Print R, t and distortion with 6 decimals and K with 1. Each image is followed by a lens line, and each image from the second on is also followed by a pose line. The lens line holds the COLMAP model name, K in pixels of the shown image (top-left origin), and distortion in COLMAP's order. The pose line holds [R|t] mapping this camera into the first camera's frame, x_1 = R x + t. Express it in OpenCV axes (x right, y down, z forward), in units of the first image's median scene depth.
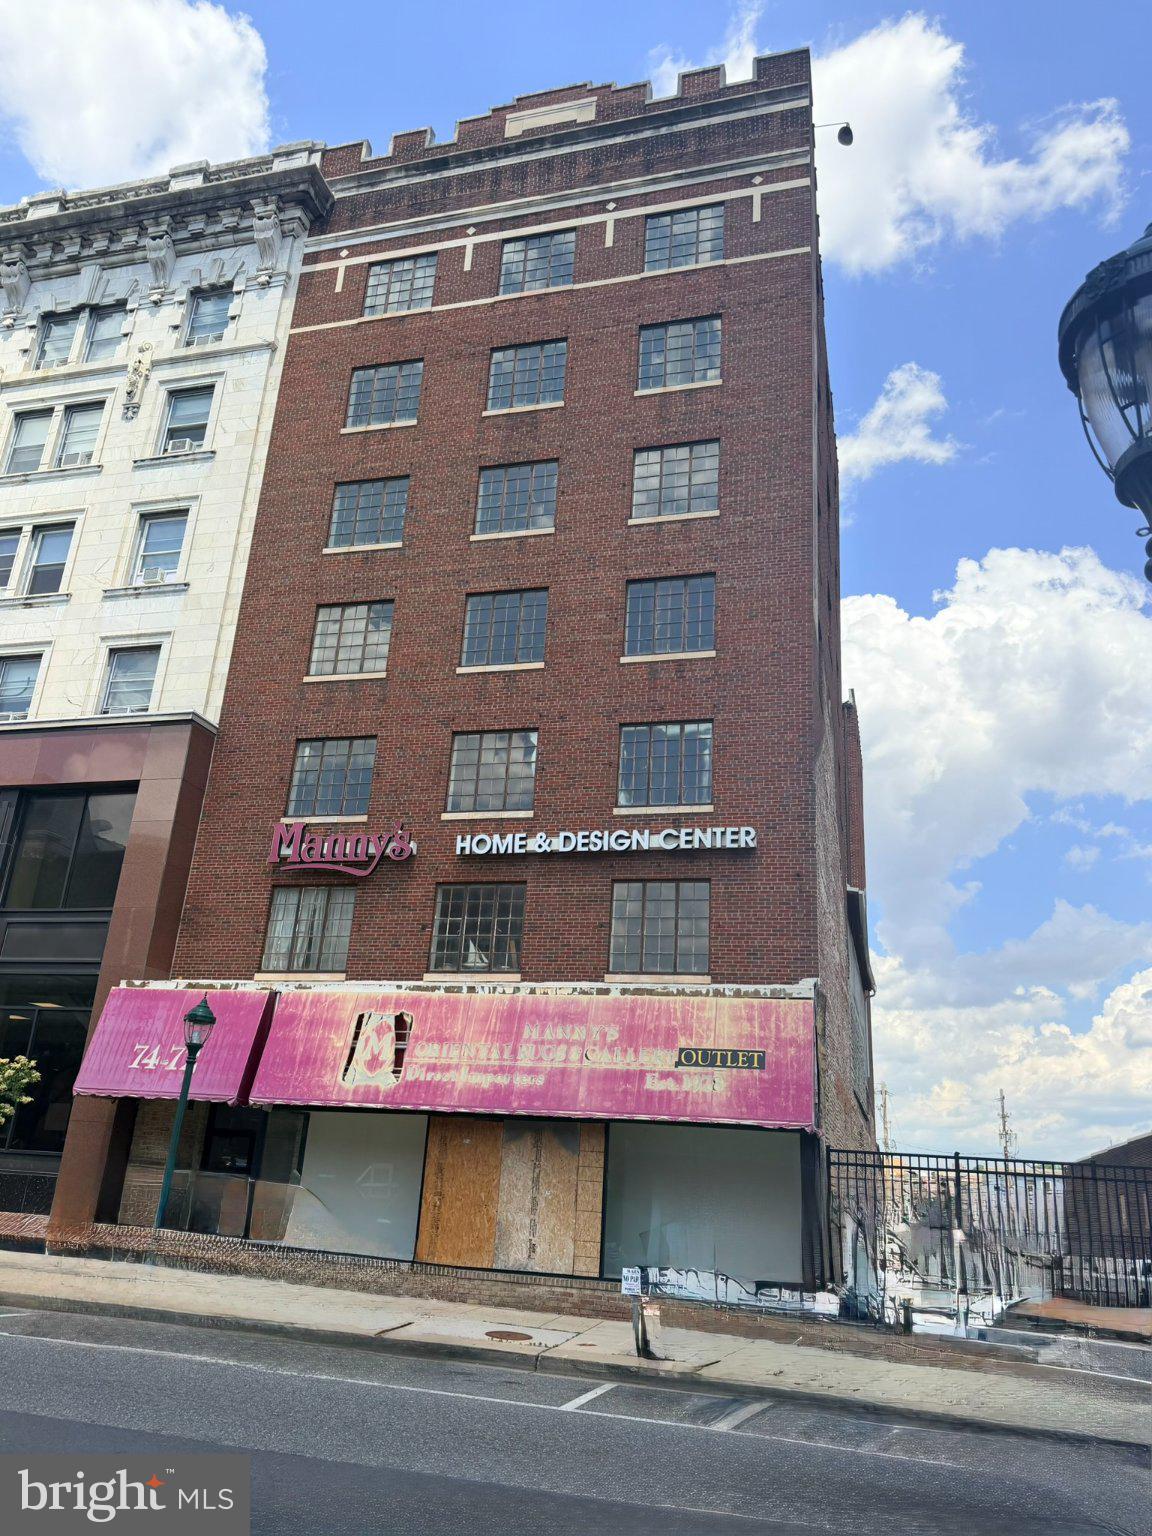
lens RADIAL K [[1122.0, 0, 576.0], [0, 1122.0, 768.0], [0, 0, 1]] dist [0.147030, -0.251637]
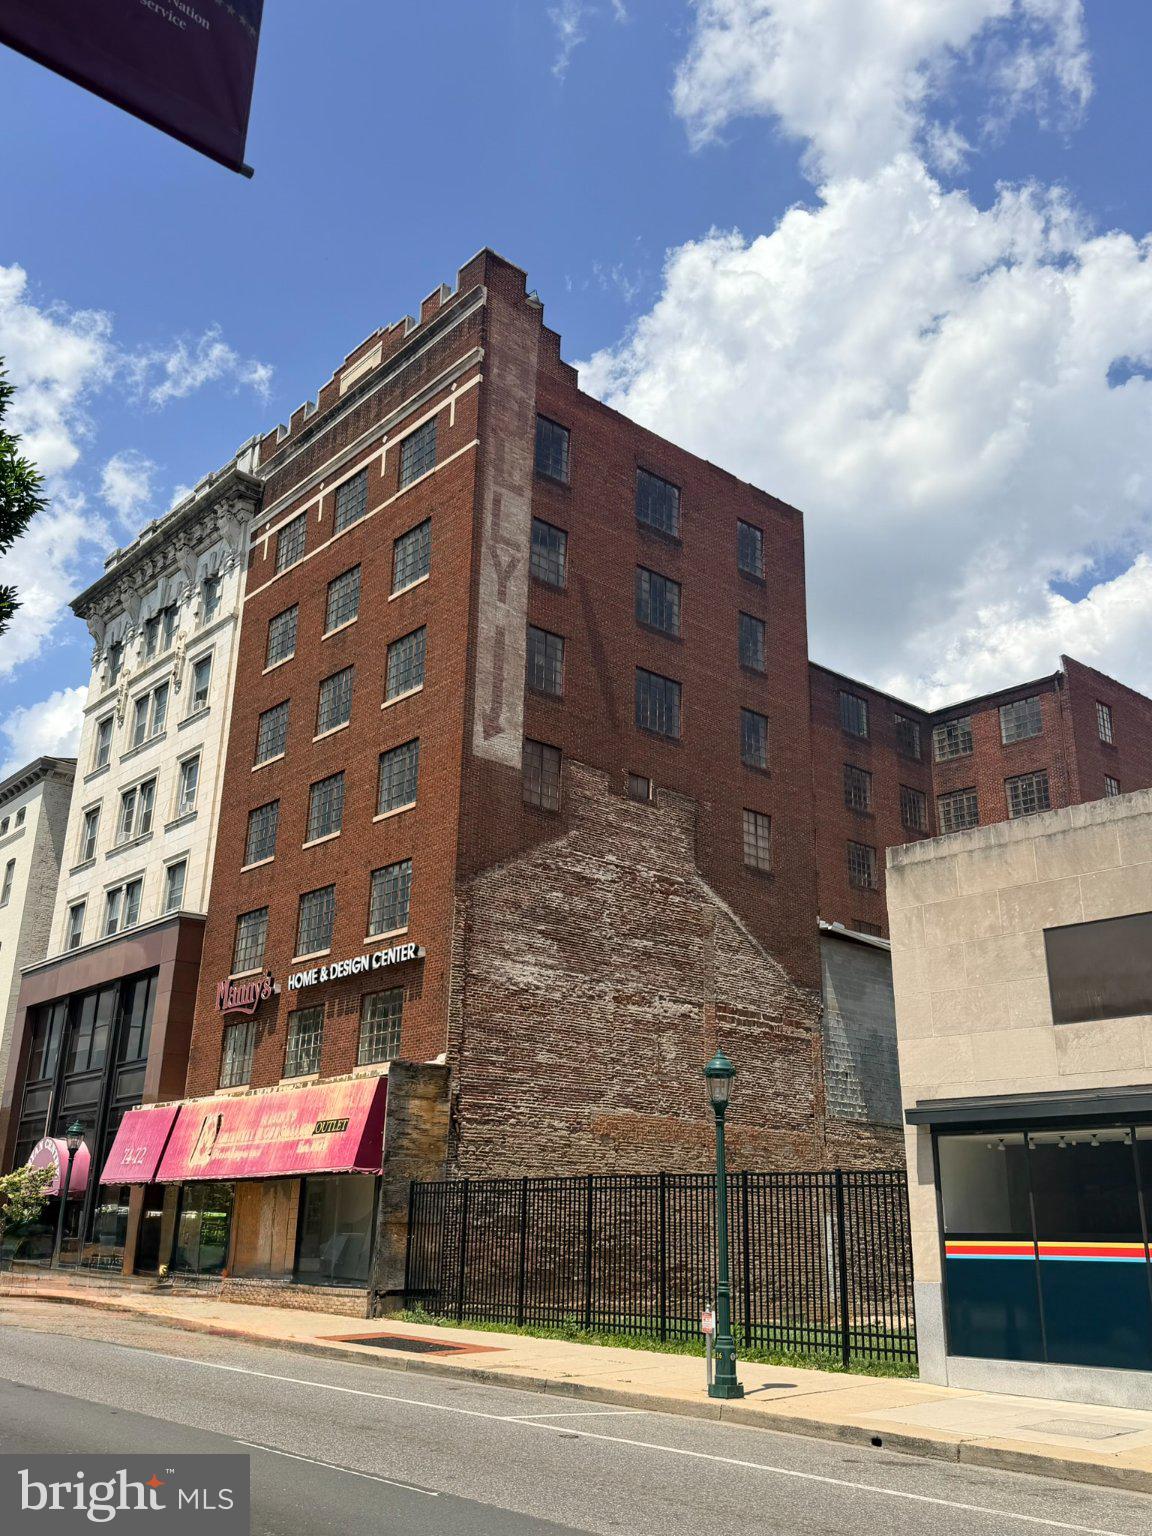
lens RADIAL K [[1340.0, 0, 569.9], [0, 1340.0, 771.6], [0, 0, 1]] dist [0.195497, -0.416796]
pose [[0.830685, -0.224384, -0.509524, 1.079760], [0.221643, 0.972819, -0.067062, 0.004325], [0.510722, -0.057225, 0.857839, -0.225954]]
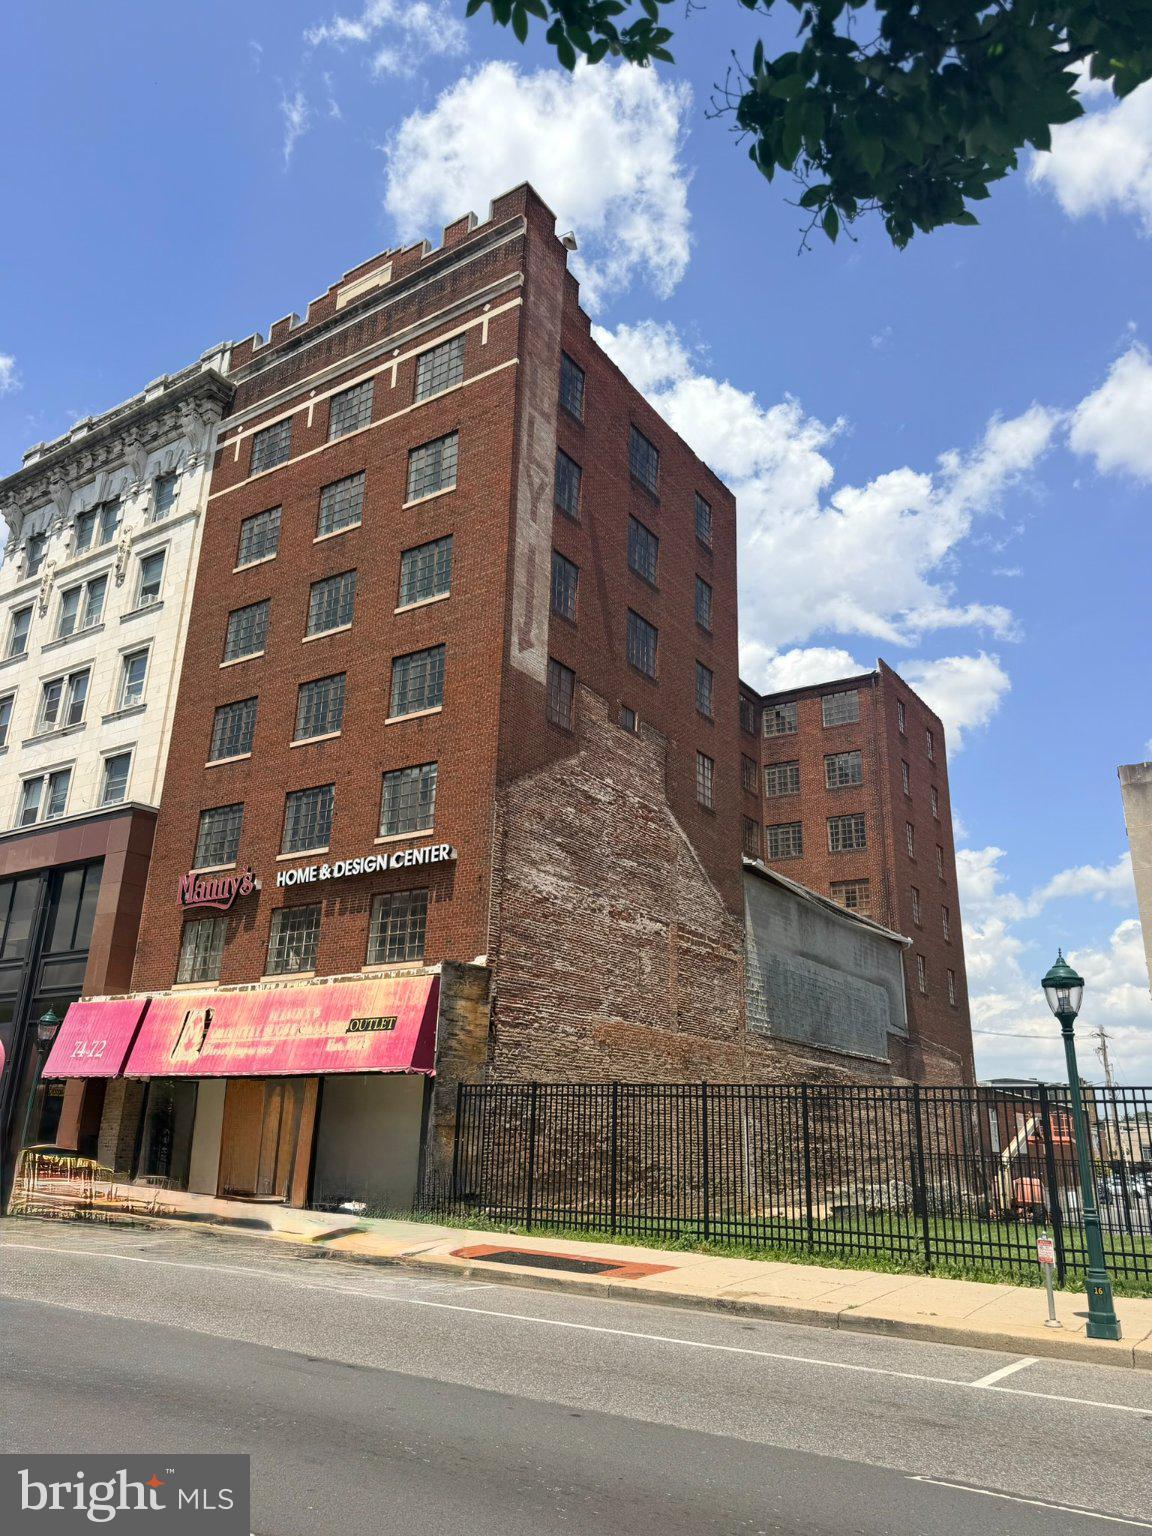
lens RADIAL K [[1075.8, 0, 576.9], [0, 1075.8, 771.5], [0, 0, 1]] dist [0.188789, -0.401578]
pose [[0.946963, -0.135755, -0.291260, 0.630932], [0.140240, 0.990102, -0.005524, -0.002179], [0.289127, -0.035615, 0.956628, -0.137745]]
